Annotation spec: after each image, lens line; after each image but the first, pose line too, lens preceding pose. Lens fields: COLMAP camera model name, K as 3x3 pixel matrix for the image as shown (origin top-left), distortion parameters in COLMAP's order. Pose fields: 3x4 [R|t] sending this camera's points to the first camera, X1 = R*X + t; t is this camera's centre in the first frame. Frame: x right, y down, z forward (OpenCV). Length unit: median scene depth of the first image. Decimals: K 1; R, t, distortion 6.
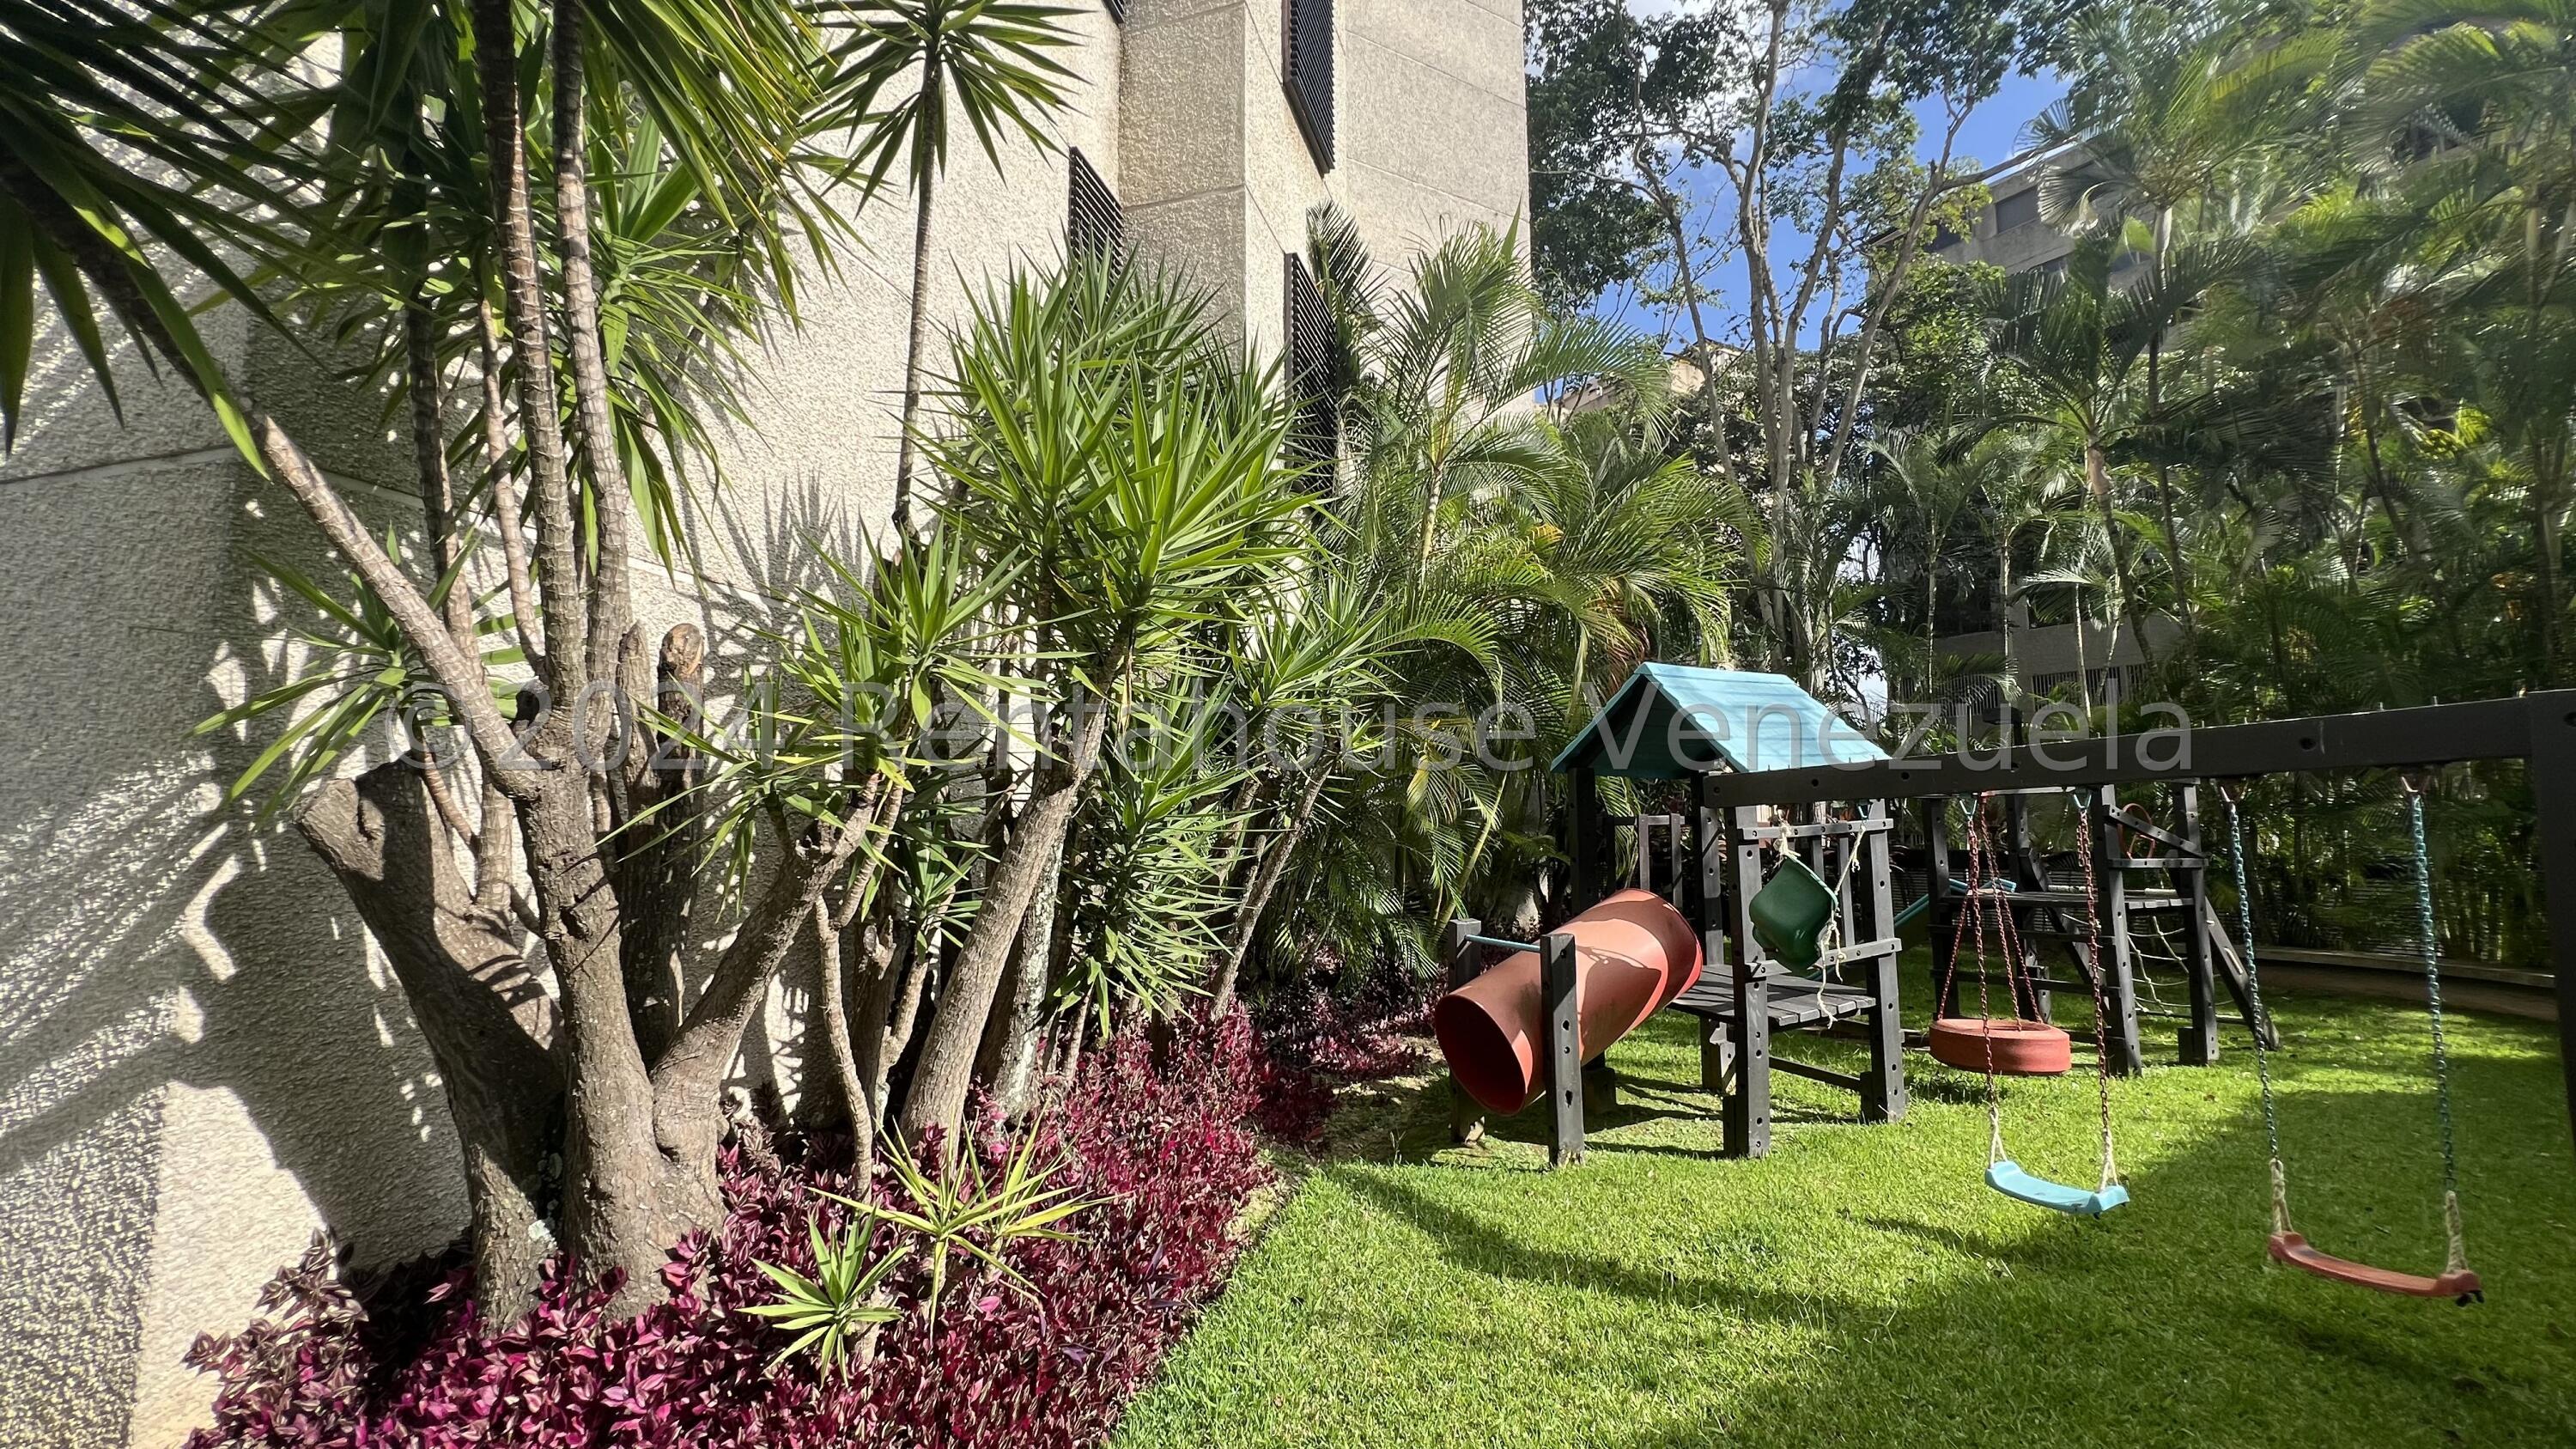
lens RADIAL K [[1031.8, 0, 1288.3], [0, 1031.8, 724.1], [0, 0, 1]] dist [-0.000193, 0.000573]
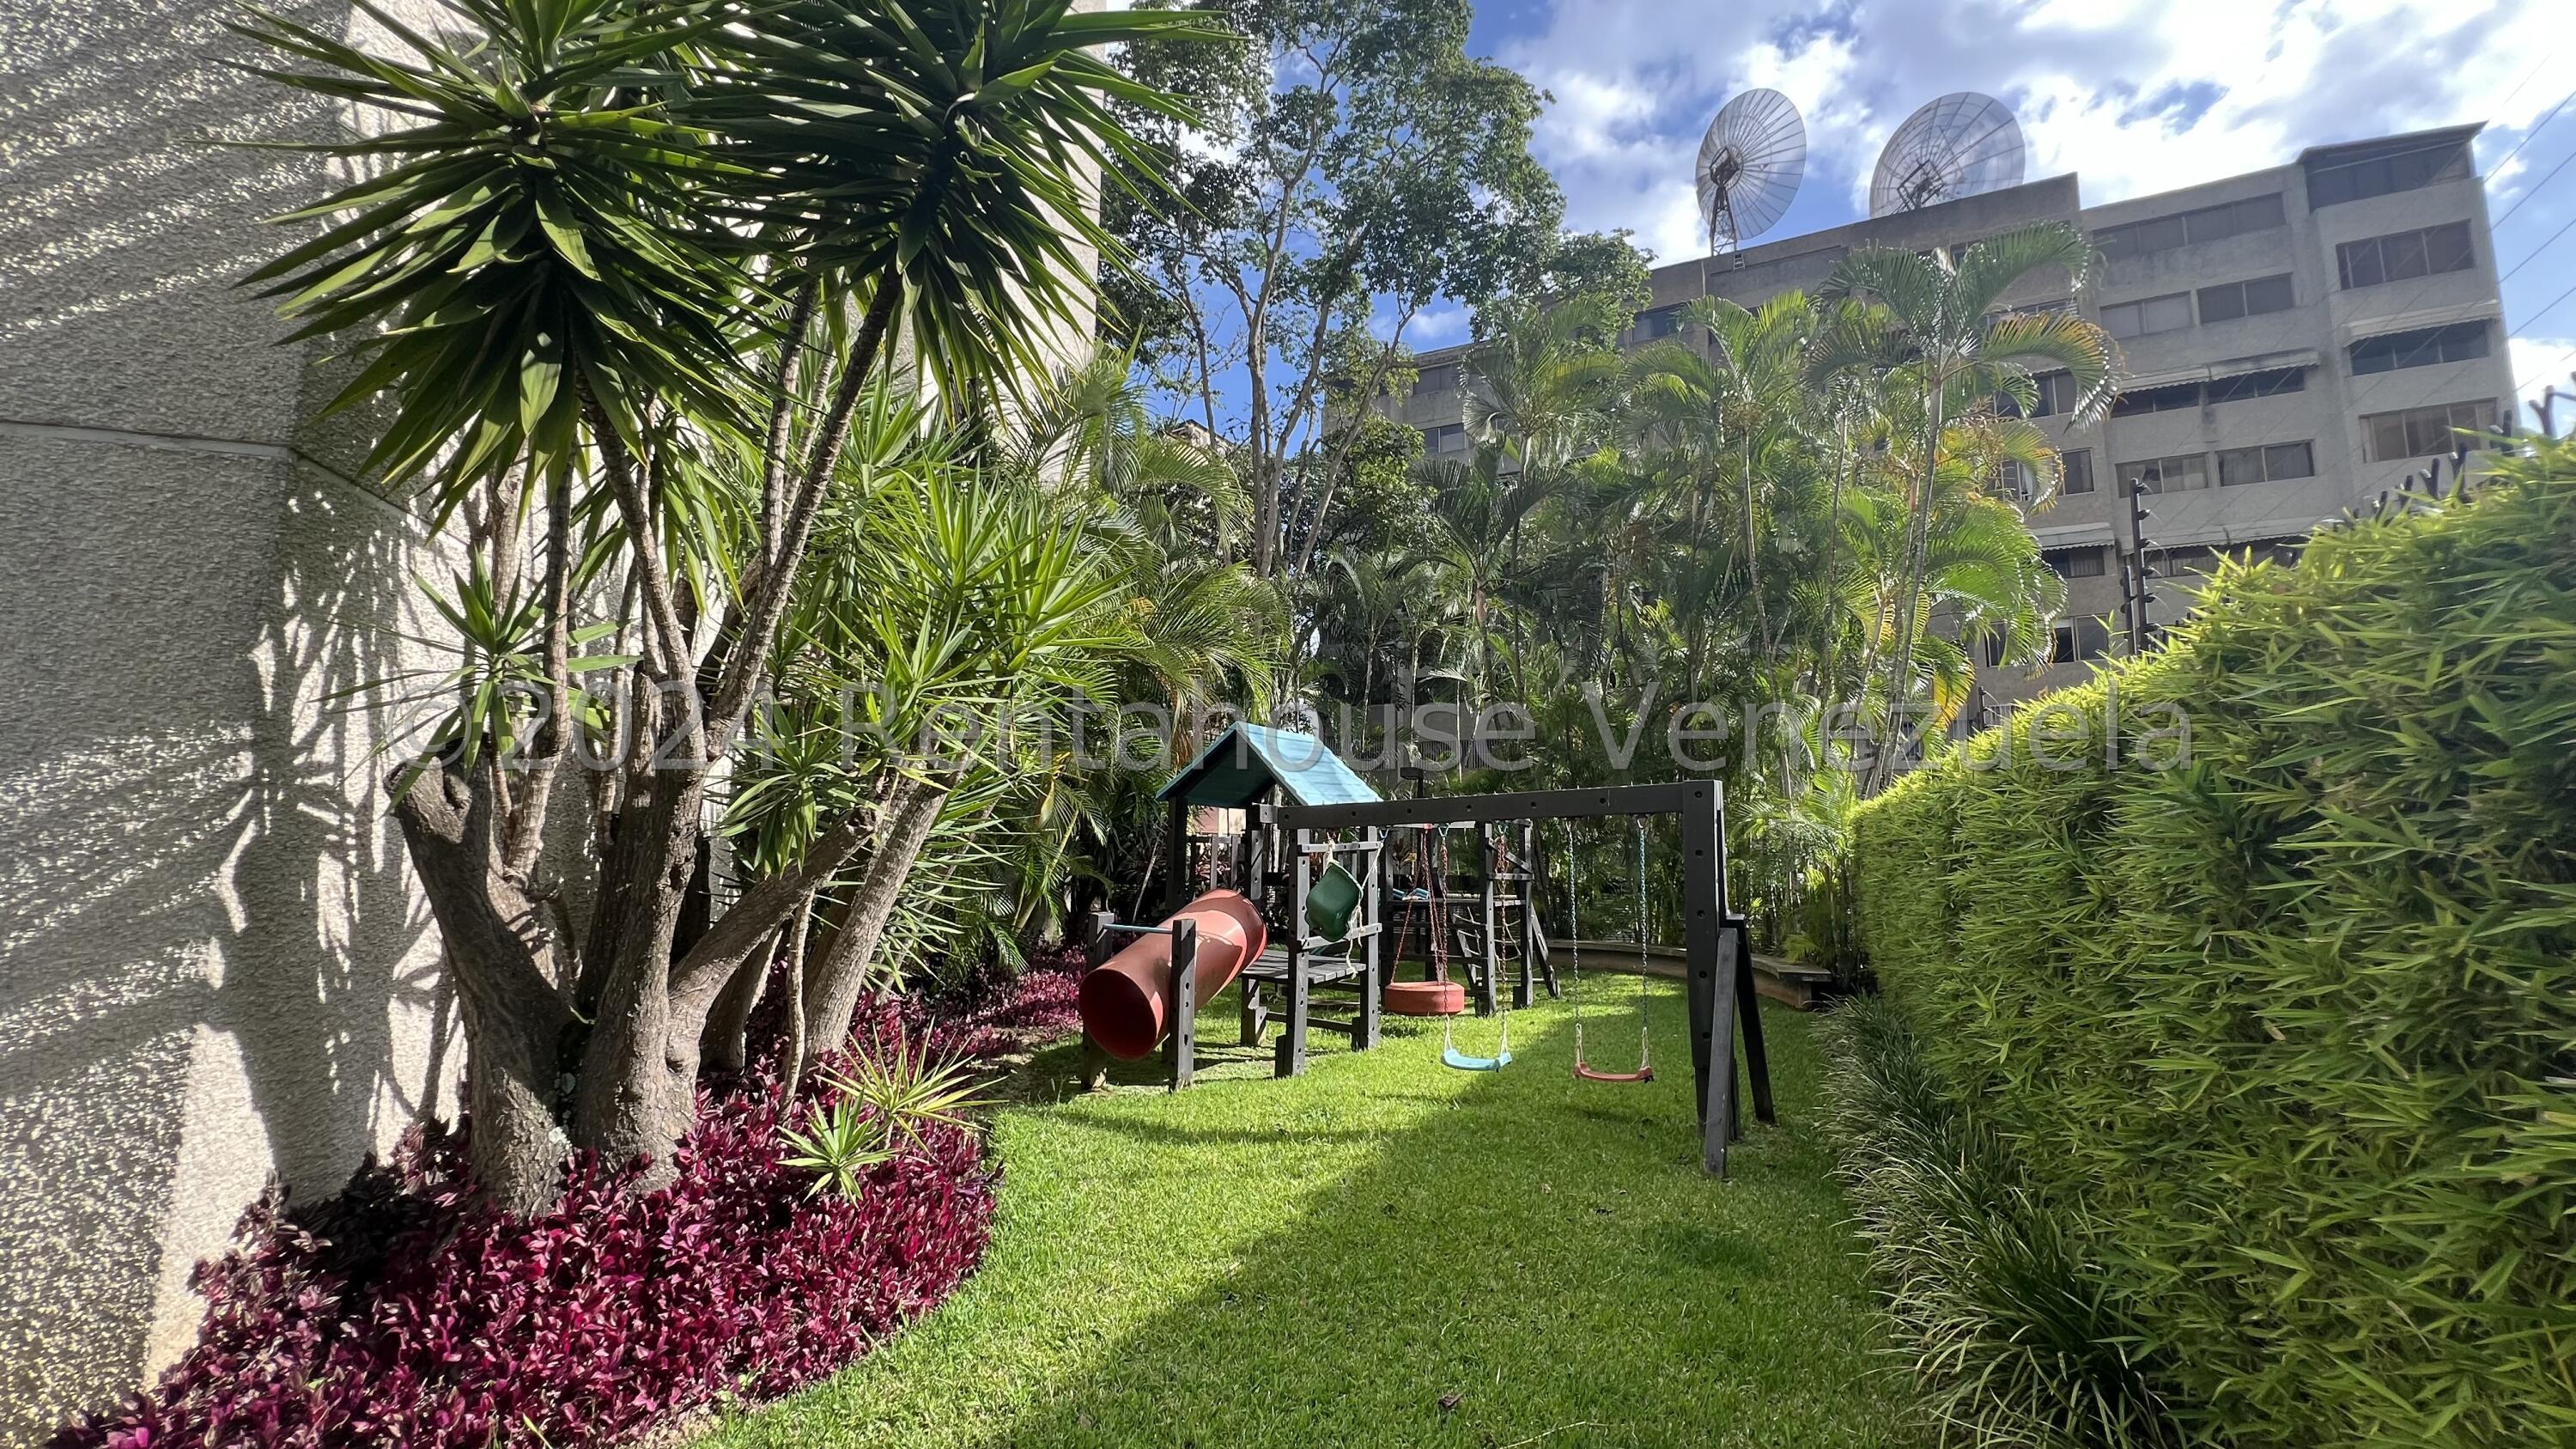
lens RADIAL K [[1031.8, 0, 1287.8], [0, 1031.8, 727.2], [0, 0, 1]] dist [-0.000193, 0.000573]
pose [[0.867793, 0.078129, 0.490745, -0.289759], [-0.064951, 0.996924, -0.043862, 0.003419], [-0.492663, 0.006189, 0.870198, -0.231475]]
